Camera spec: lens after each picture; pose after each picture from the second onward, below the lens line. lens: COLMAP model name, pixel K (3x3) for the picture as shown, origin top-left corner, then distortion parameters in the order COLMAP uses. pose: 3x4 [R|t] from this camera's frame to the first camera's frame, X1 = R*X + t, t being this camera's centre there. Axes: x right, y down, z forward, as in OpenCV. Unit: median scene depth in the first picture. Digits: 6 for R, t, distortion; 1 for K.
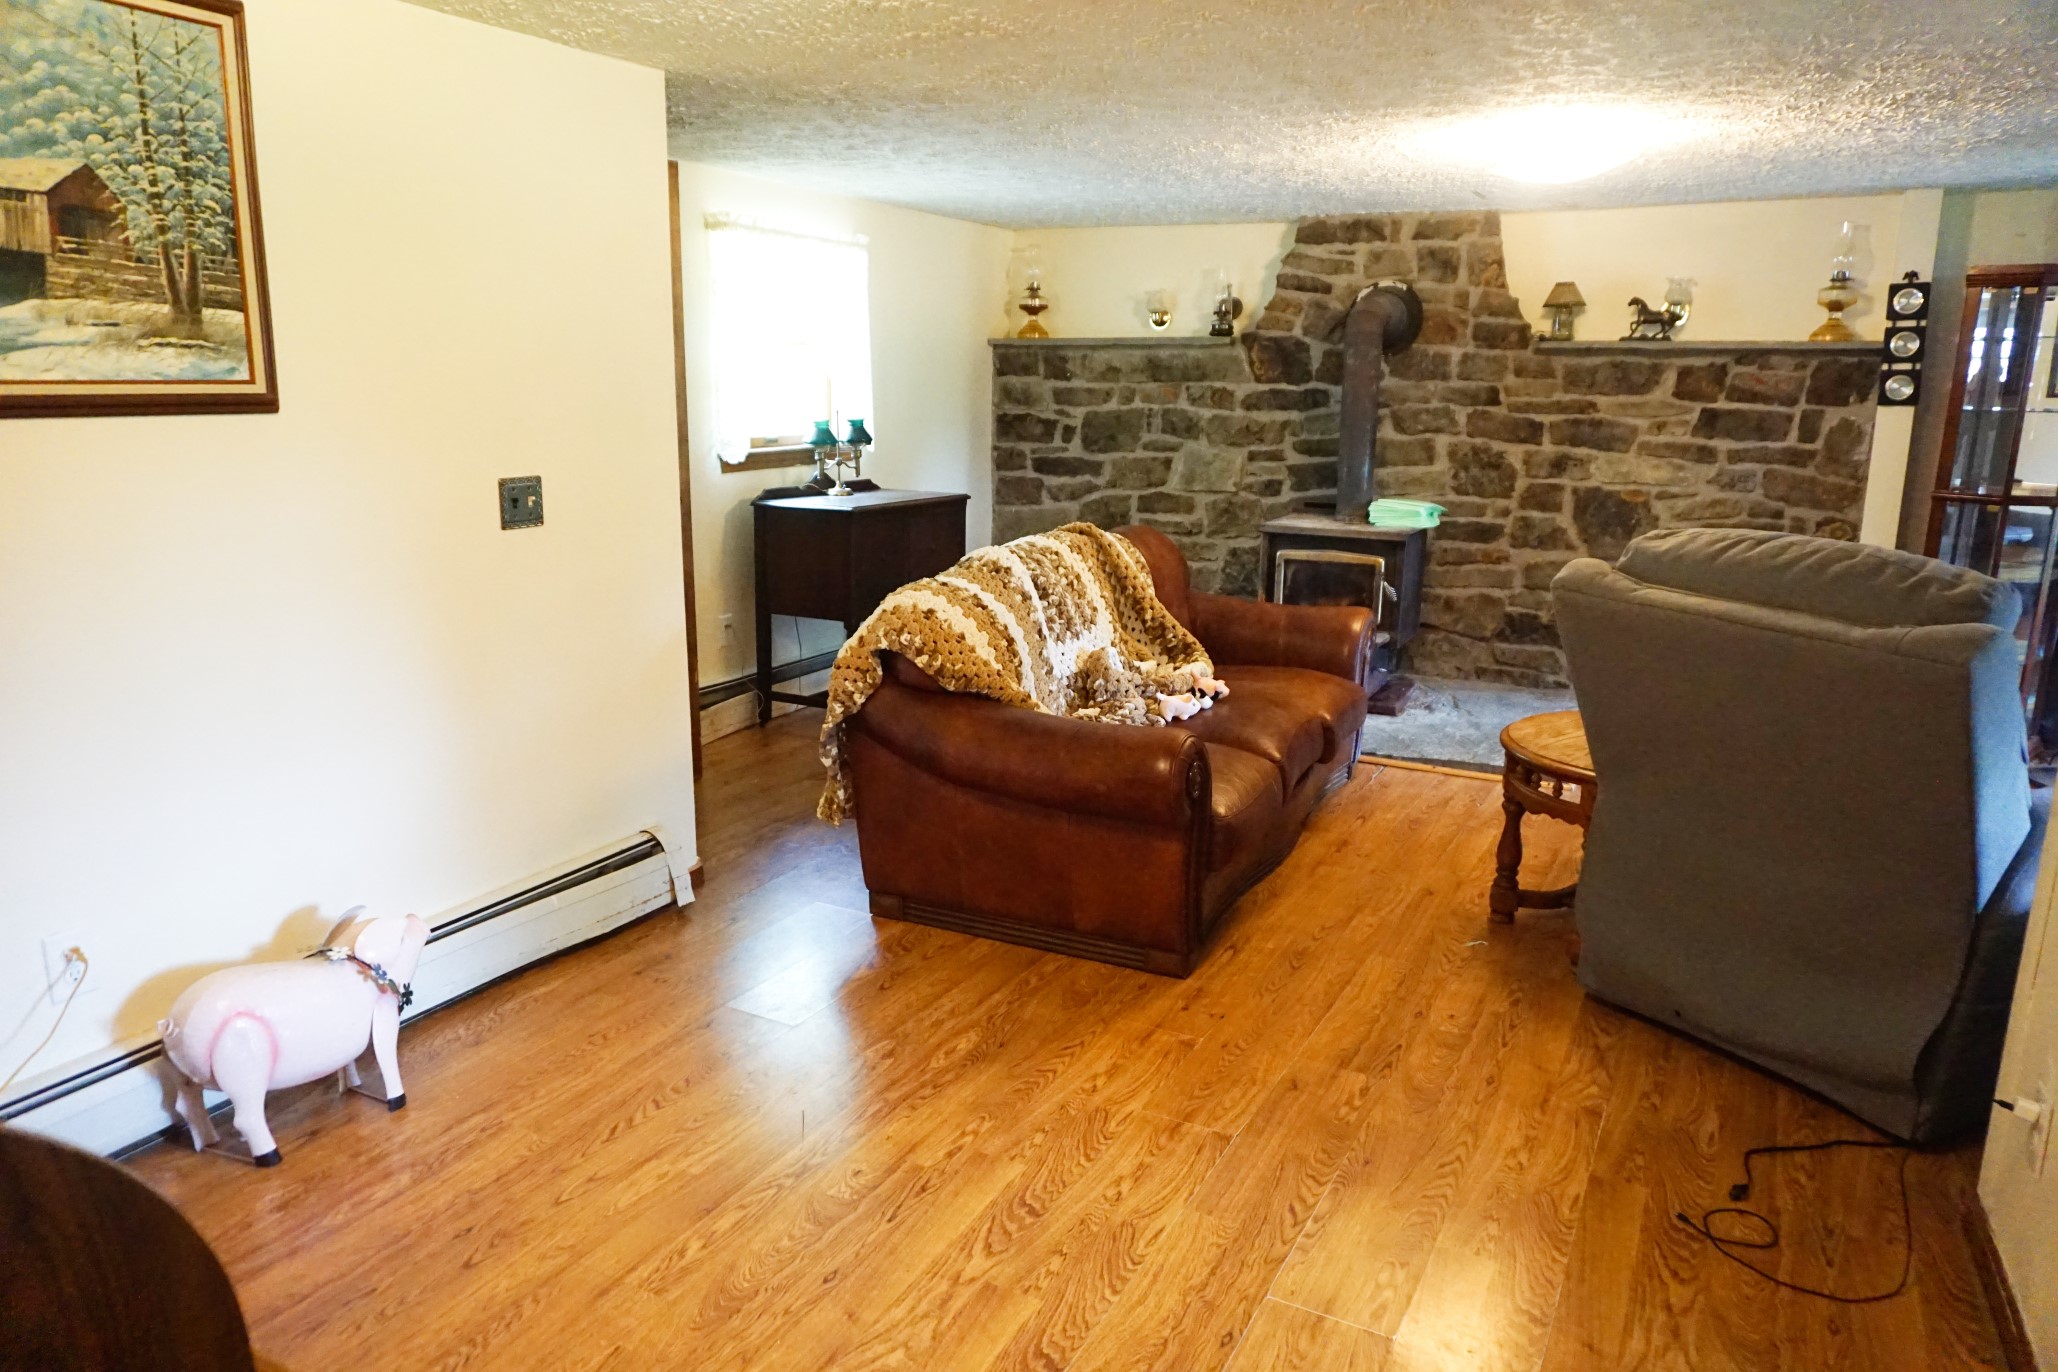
lens RADIAL K [[1382.9, 0, 1029.0], [0, 1382.9, 686.0], [0, 0, 1]] dist [-0.052868, 0.045664]
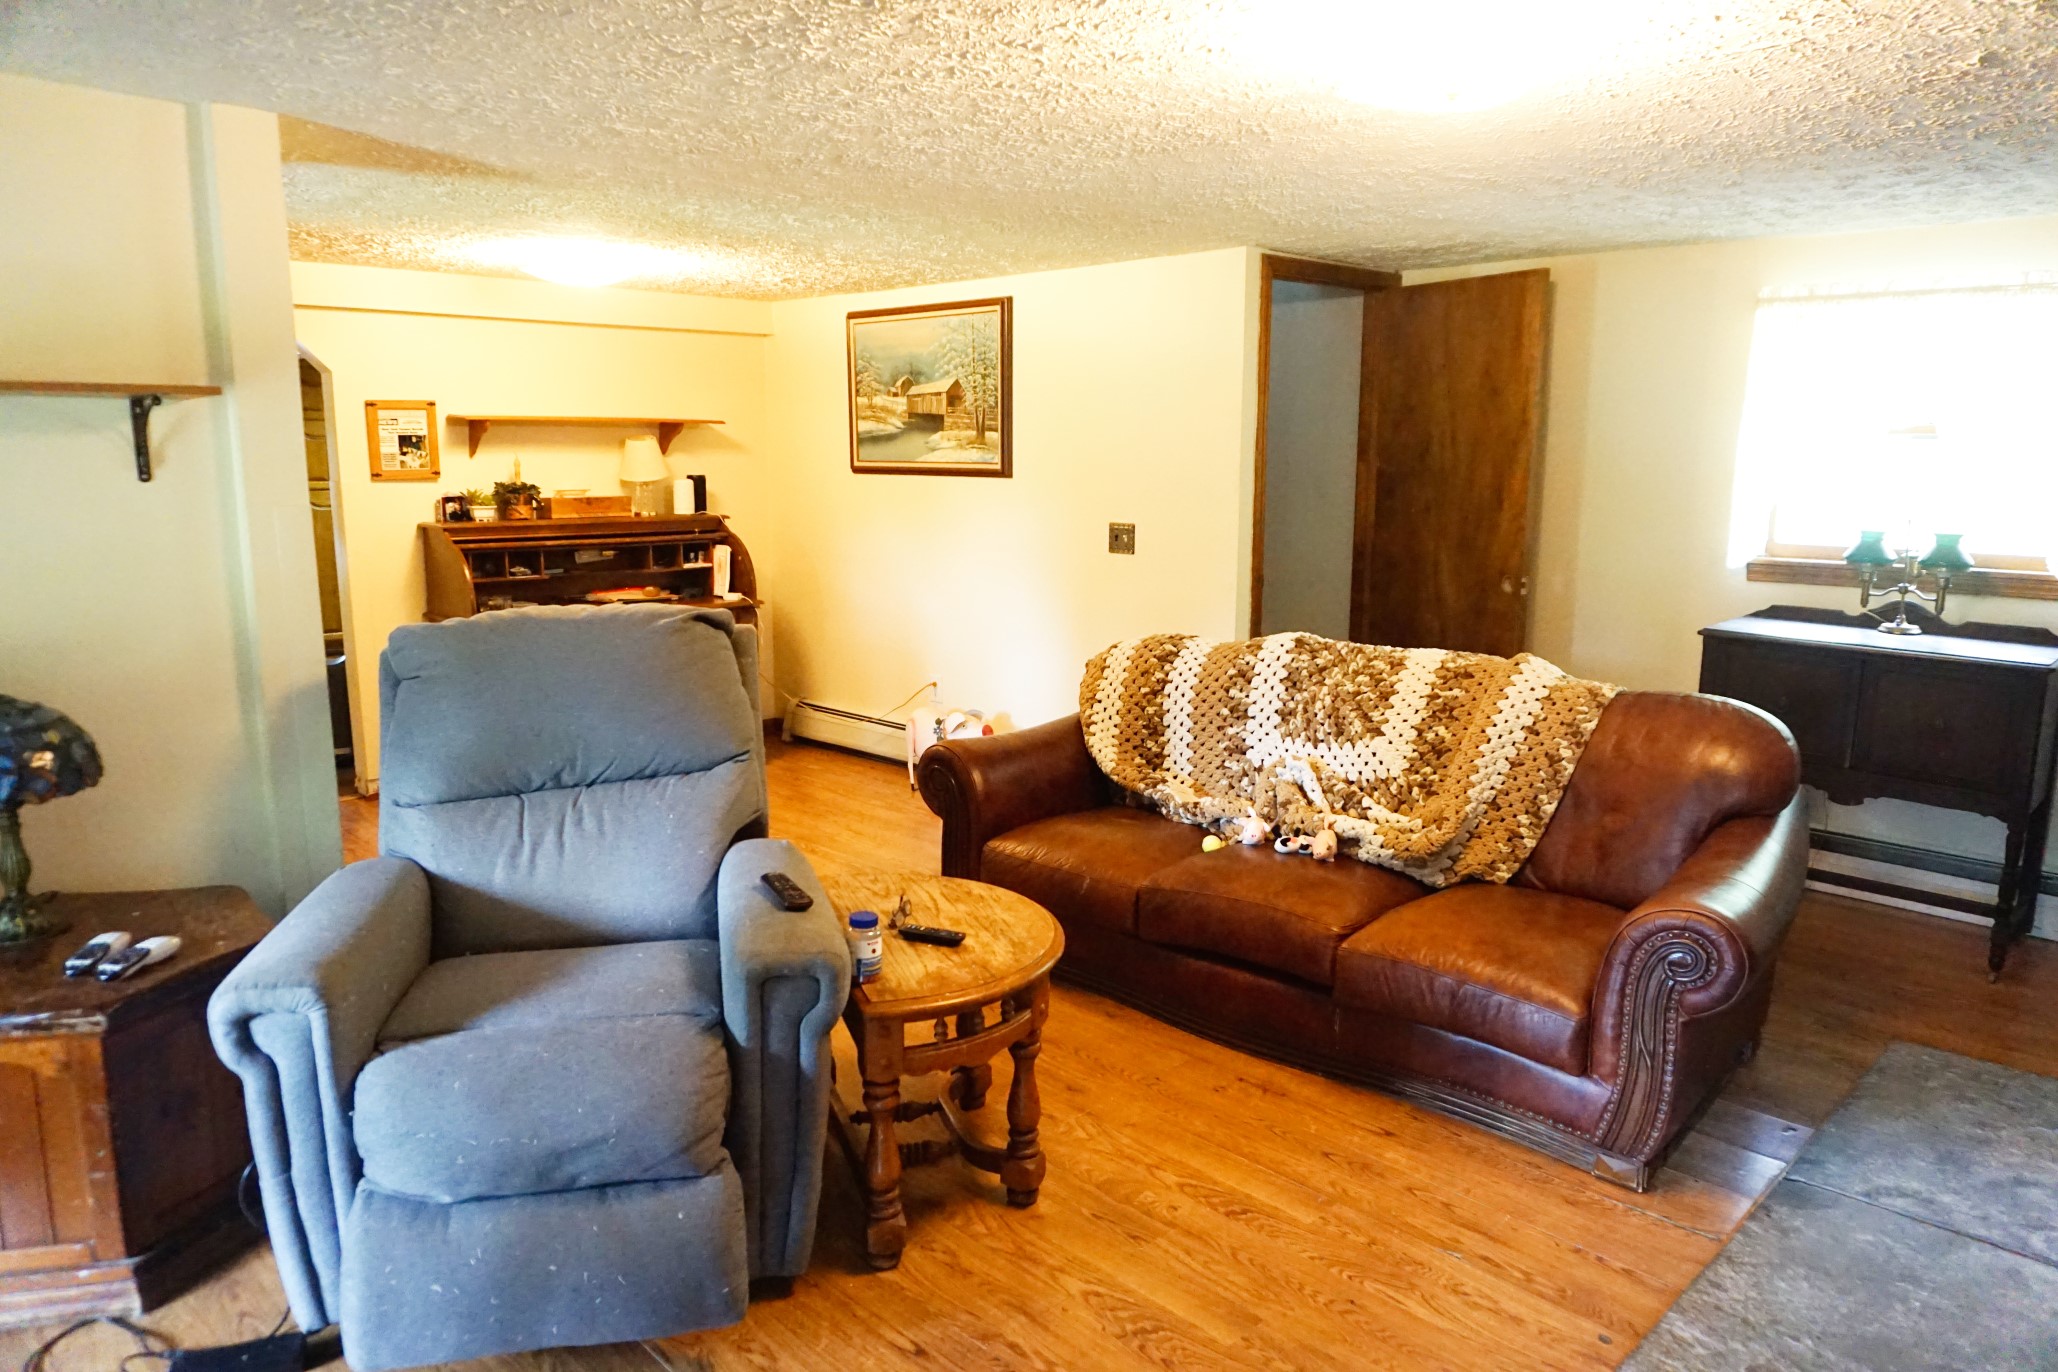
lens RADIAL K [[1382.9, 0, 1029.0], [0, 1382.9, 686.0], [0, 0, 1]] dist [-0.052868, 0.045664]
pose [[-0.295433, 0.161563, -0.941603, 0.718355], [-0.212908, 0.949677, 0.229749, -0.183638], [0.931338, 0.268351, -0.246167, 0.767108]]
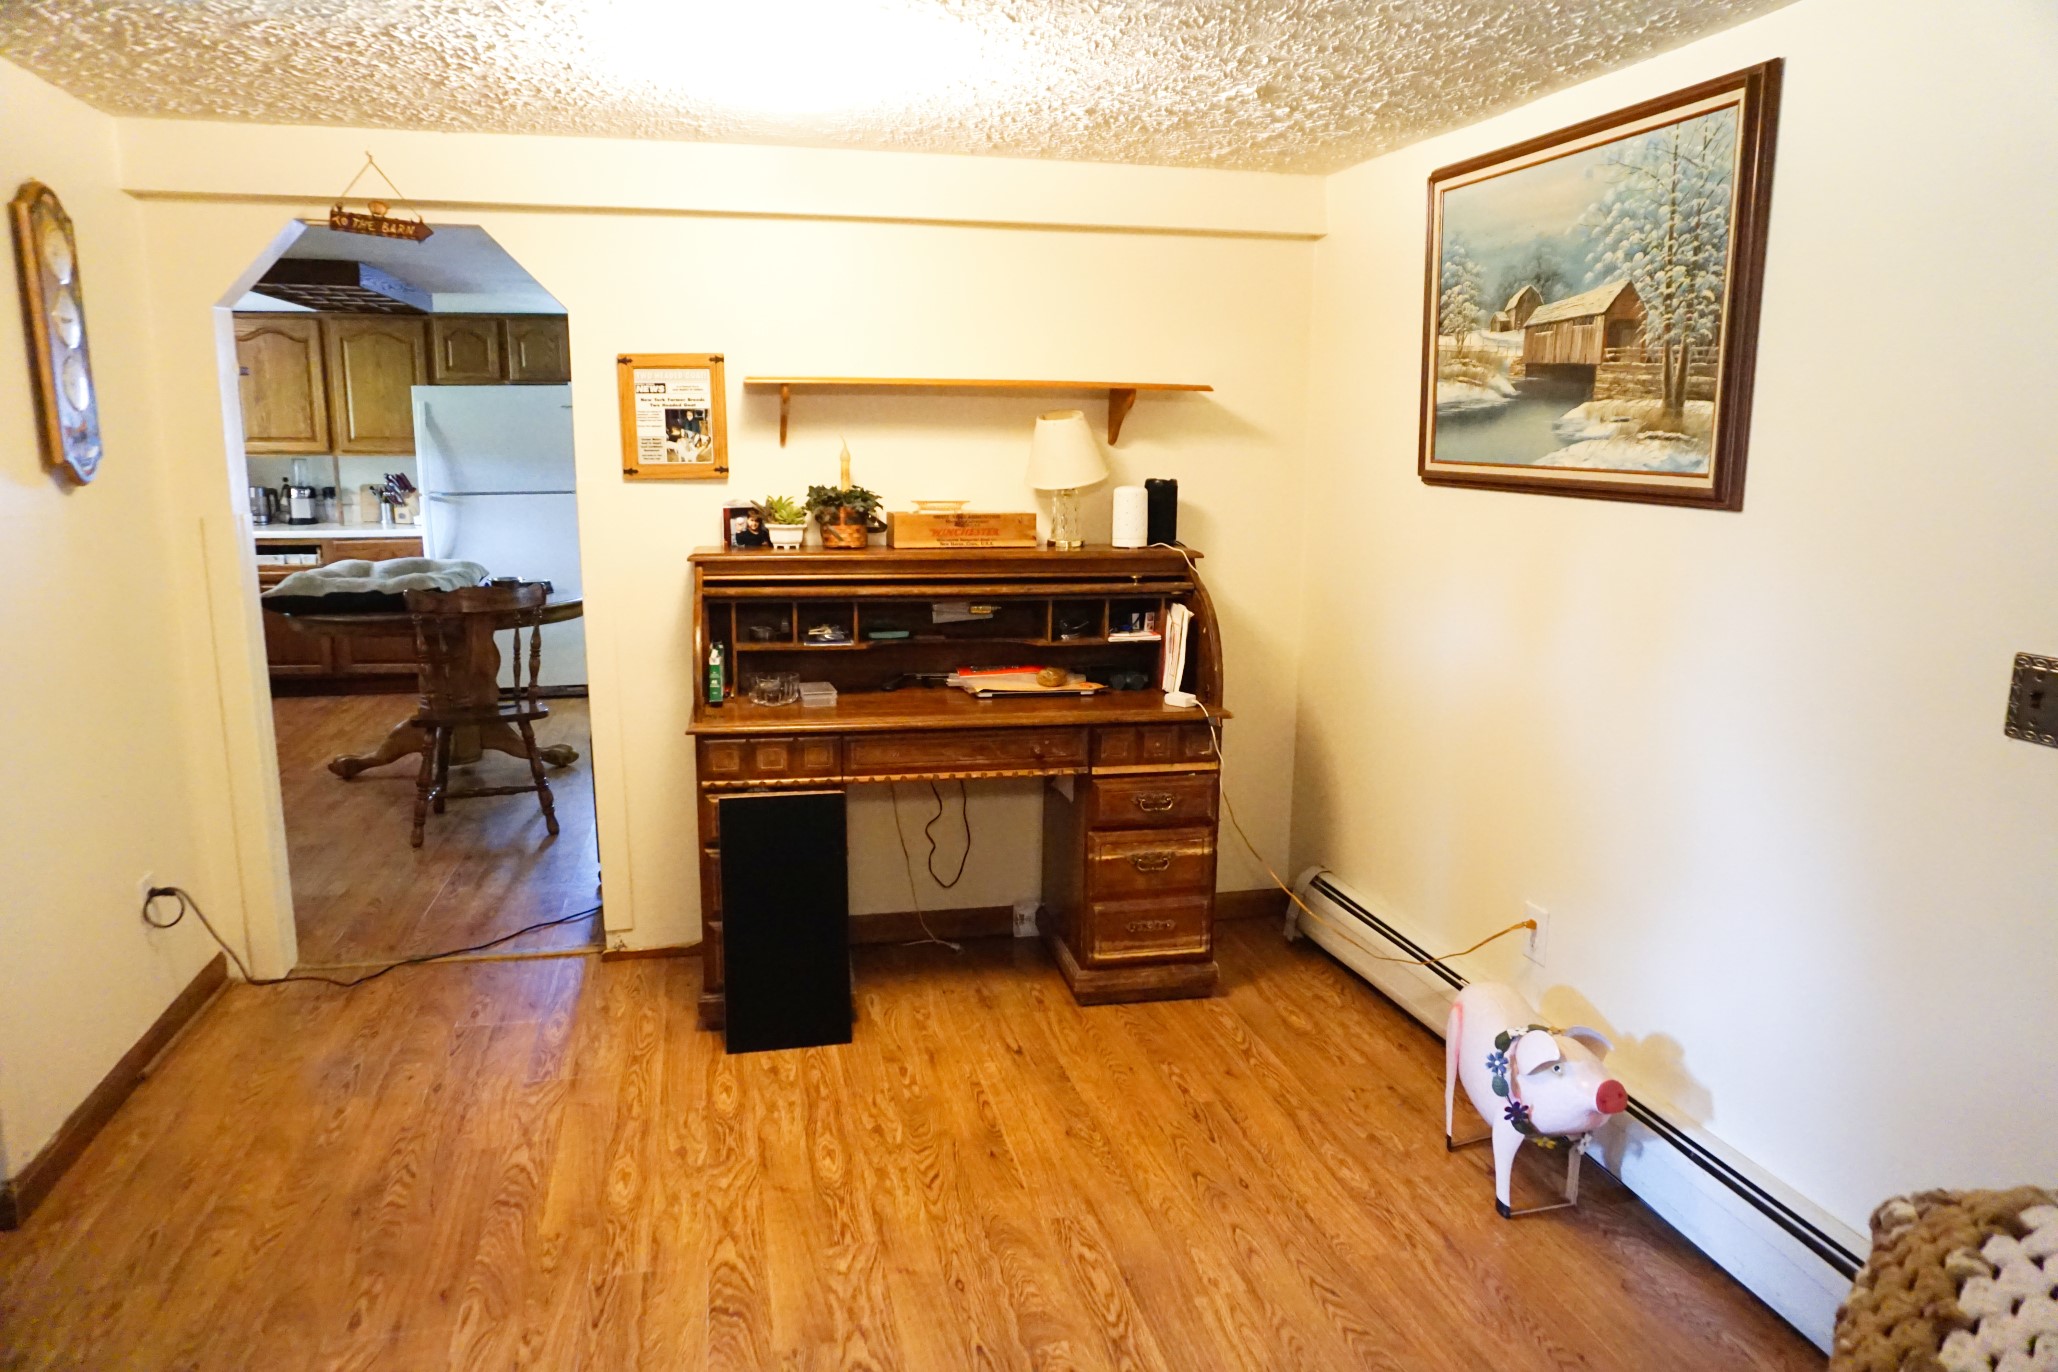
lens RADIAL K [[1382.9, 0, 1029.0], [0, 1382.9, 686.0], [0, 0, 1]] dist [-0.052868, 0.045664]
pose [[-0.750907, 0.113719, -0.650544, 0.182774], [-0.152535, 0.928562, 0.338386, -0.151702], [0.642551, 0.353327, -0.679918, 0.627810]]
